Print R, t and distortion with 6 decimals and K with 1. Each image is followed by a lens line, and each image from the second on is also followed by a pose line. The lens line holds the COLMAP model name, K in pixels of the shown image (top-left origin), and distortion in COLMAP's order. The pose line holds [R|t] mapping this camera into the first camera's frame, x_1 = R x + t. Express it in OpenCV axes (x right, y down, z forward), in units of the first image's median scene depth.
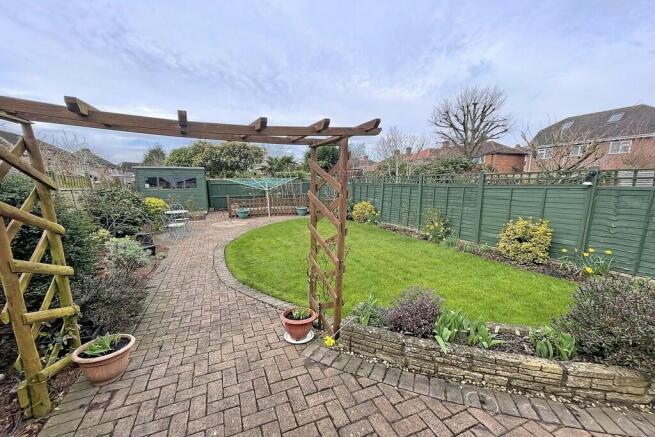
lens RADIAL K [[261.3, 0, 326.4], [0, 261.3, 228.5], [0, 0, 1]] dist [-0.002380, -0.000304]
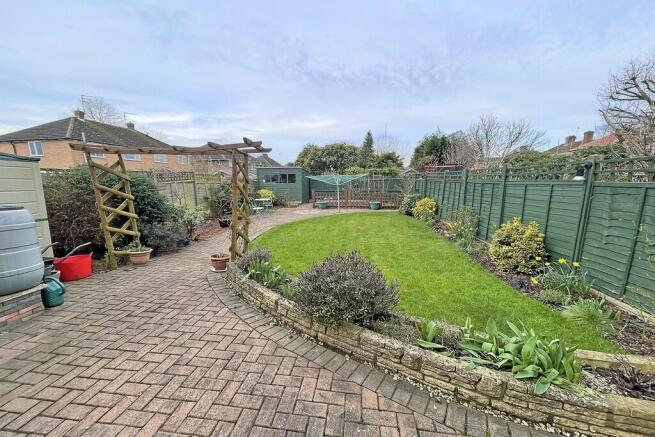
lens RADIAL K [[264.2, 0, 326.0], [0, 264.2, 218.4], [0, 0, 1]] dist [-0.002774, 0.000129]
pose [[0.859616, 0.073608, -0.505610, 0.711158], [-0.086712, 0.996231, -0.002392, 0.016648], [0.503528, 0.045898, 0.862759, -0.075029]]
